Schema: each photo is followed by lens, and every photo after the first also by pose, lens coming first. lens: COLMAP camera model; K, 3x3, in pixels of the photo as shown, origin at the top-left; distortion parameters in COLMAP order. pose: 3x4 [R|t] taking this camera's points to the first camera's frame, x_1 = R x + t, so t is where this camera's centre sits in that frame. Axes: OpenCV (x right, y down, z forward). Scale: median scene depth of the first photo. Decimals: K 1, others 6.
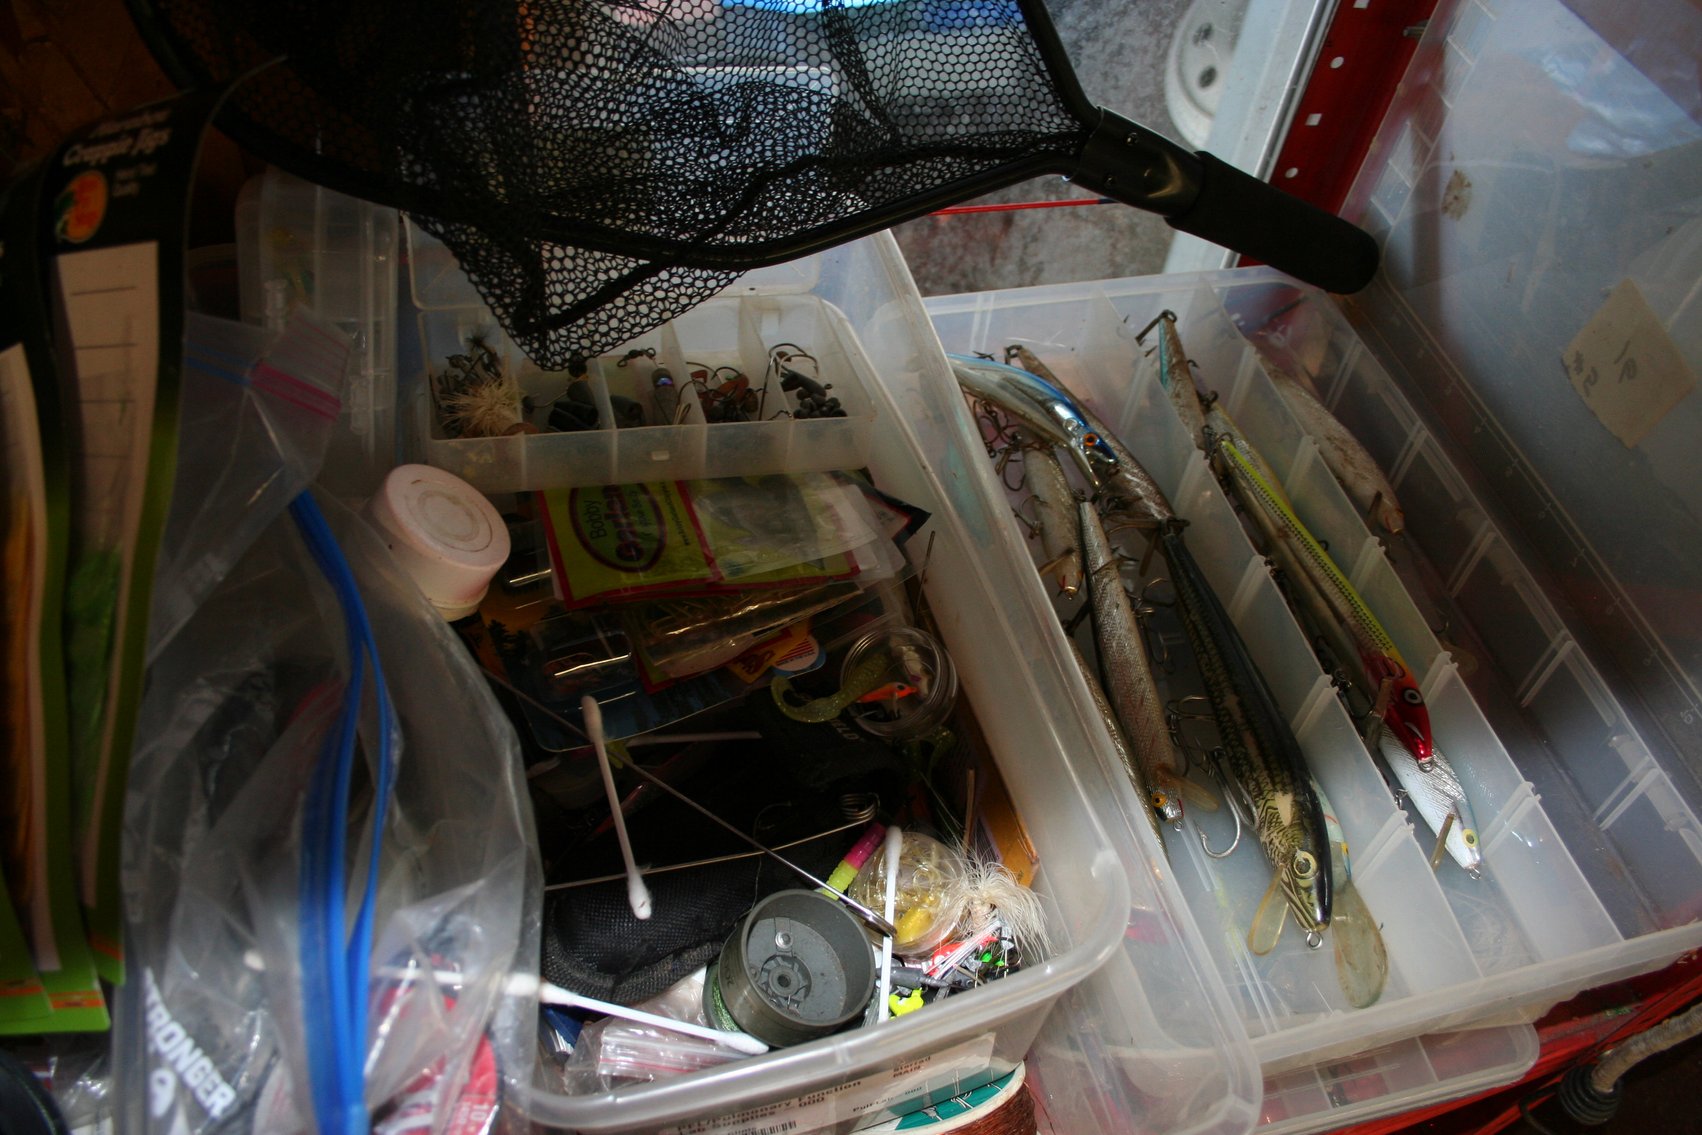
lens RADIAL K [[1403.7, 0, 856.2], [0, 1403.7, 597.5], [0, 0, 1]] dist [-0.157829, 0.128087]
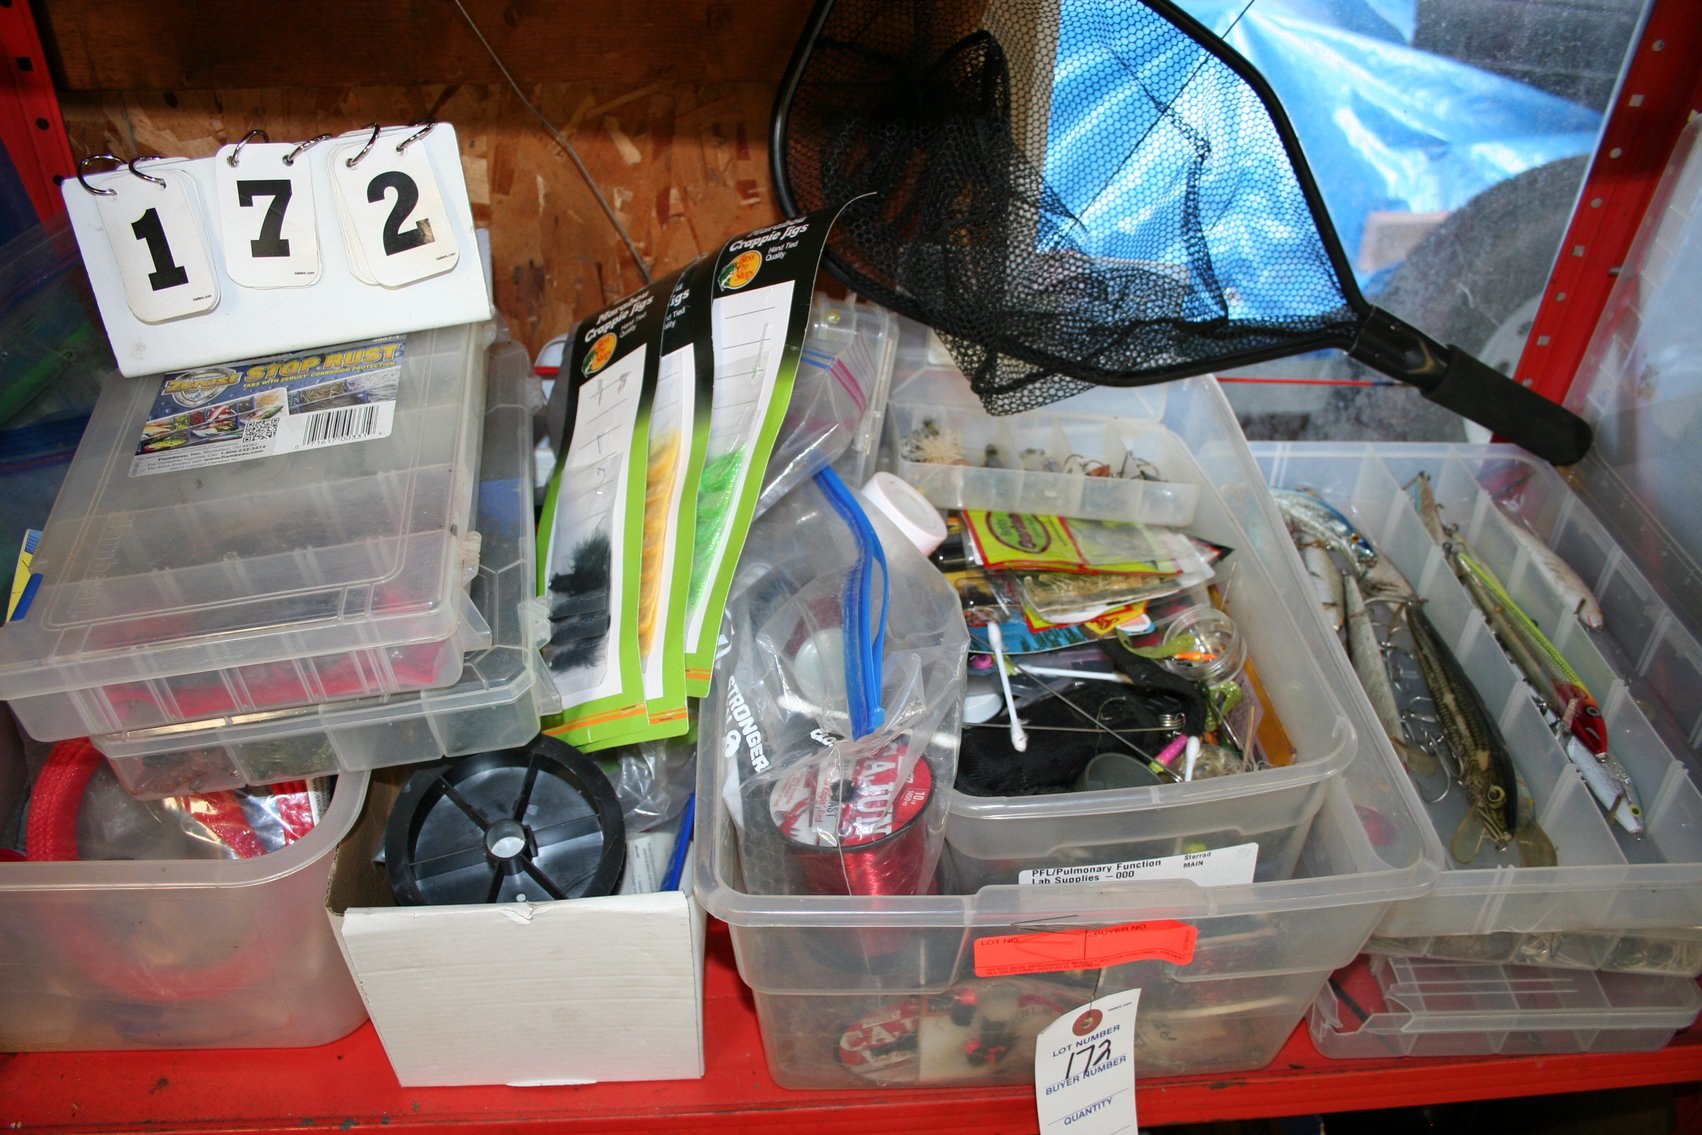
lens RADIAL K [[1403.7, 0, 856.2], [0, 1403.7, 597.5], [0, 0, 1]] dist [-0.157829, 0.128087]
pose [[0.973254, 0.084636, -0.213572, -0.015941], [-0.134594, 0.963471, -0.231535, 0.365751], [0.186174, 0.254088, 0.949094, -0.399373]]
